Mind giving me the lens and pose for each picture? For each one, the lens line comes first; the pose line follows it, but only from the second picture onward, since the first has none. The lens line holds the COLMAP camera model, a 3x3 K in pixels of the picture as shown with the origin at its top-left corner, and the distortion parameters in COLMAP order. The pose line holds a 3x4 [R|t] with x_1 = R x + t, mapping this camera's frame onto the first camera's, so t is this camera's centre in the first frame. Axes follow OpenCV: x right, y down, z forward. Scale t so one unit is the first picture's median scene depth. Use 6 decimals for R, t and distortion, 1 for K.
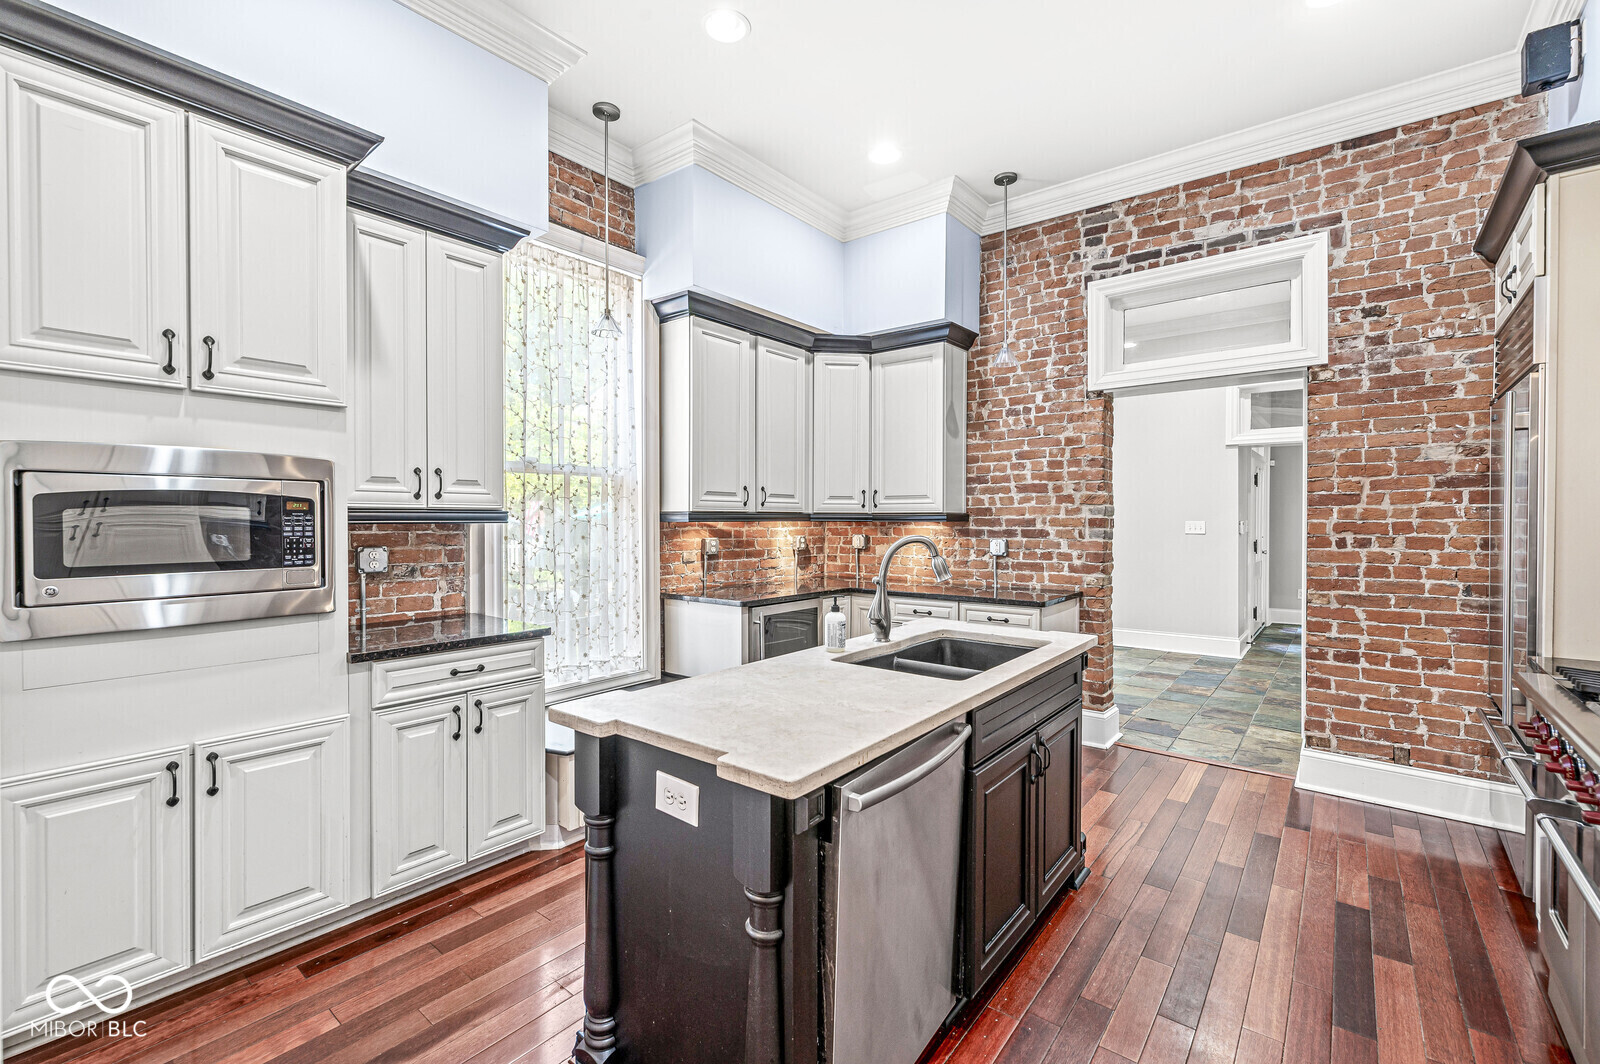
lens RADIAL K [[685.6, 0, 798.2], [0, 685.6, 527.3], [0, 0, 1]] dist [-0.000585, -0.000365]
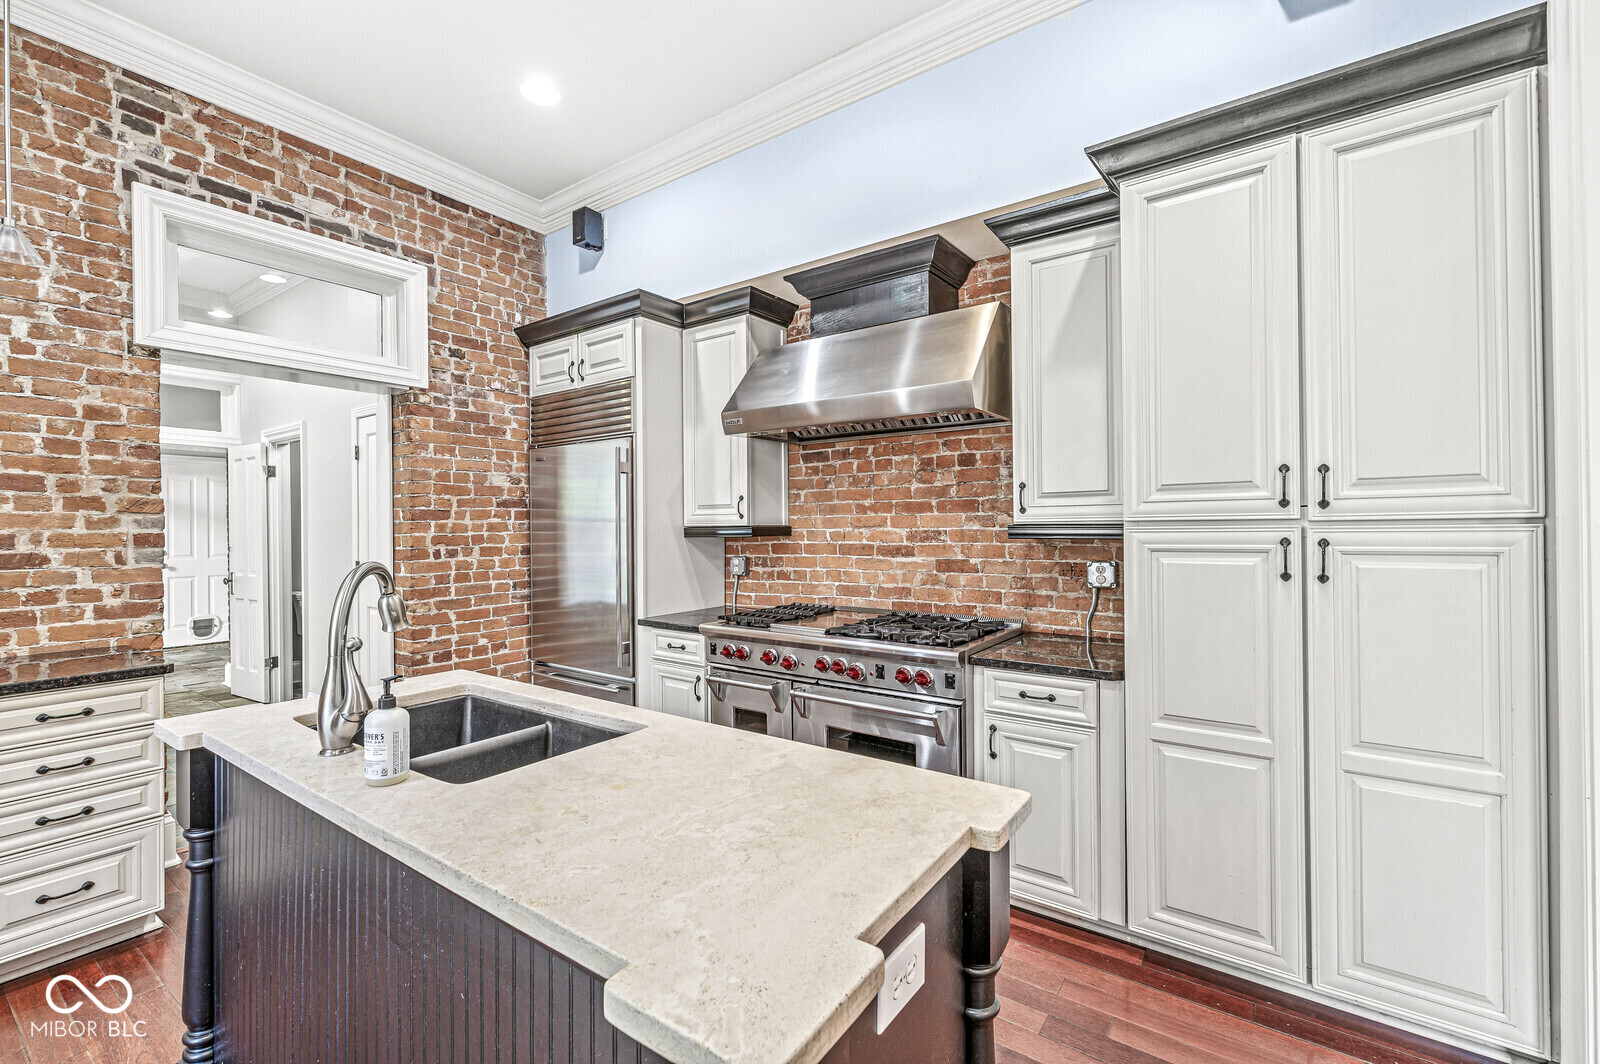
lens RADIAL K [[685.6, 0, 802.2], [0, 685.6, 527.7], [0, 0, 1]] dist [-0.000585, -0.000365]
pose [[-0.060066, 0.001639, 0.998193, -0.331981], [0.017557, 0.999846, -0.000586, -0.008489], [-0.998040, 0.017491, -0.060085, 0.462687]]
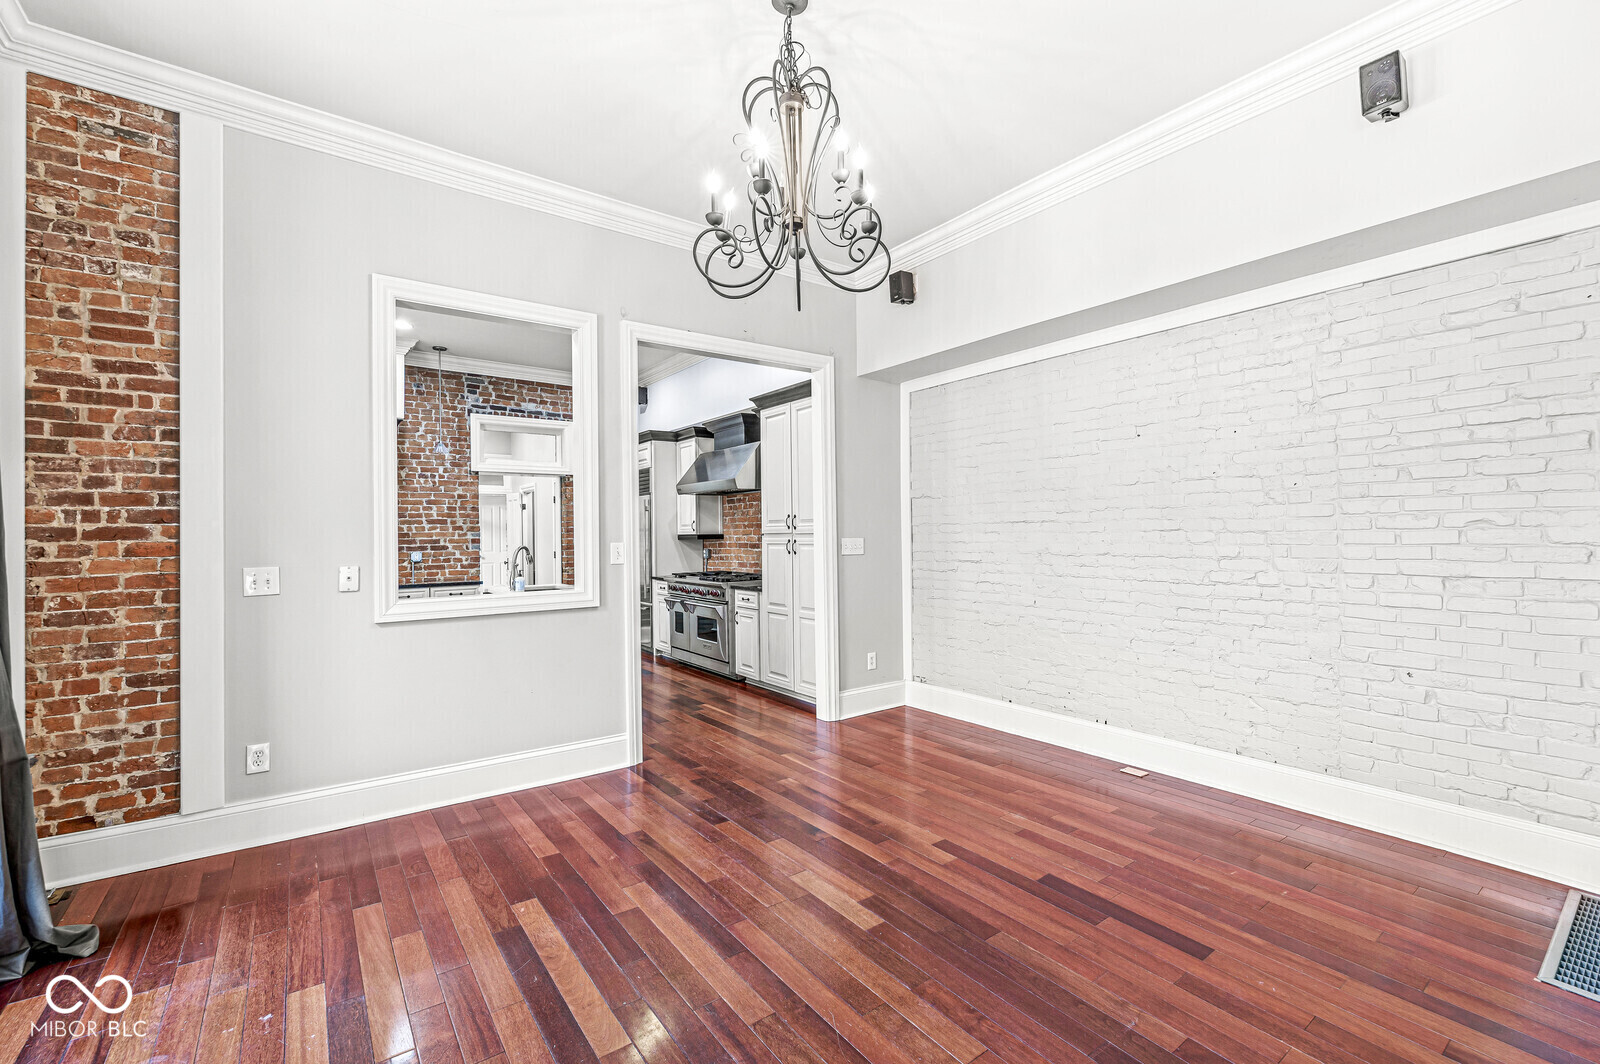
lens RADIAL K [[685.6, 0, 801.2], [0, 685.6, 527.4], [0, 0, 1]] dist [-0.000585, -0.000365]
pose [[0.249507, 0.006019, 0.968354, -1.369741], [0.022067, 0.999686, -0.011900, -0.002196], [-0.968122, 0.024338, 0.249296, -0.394857]]
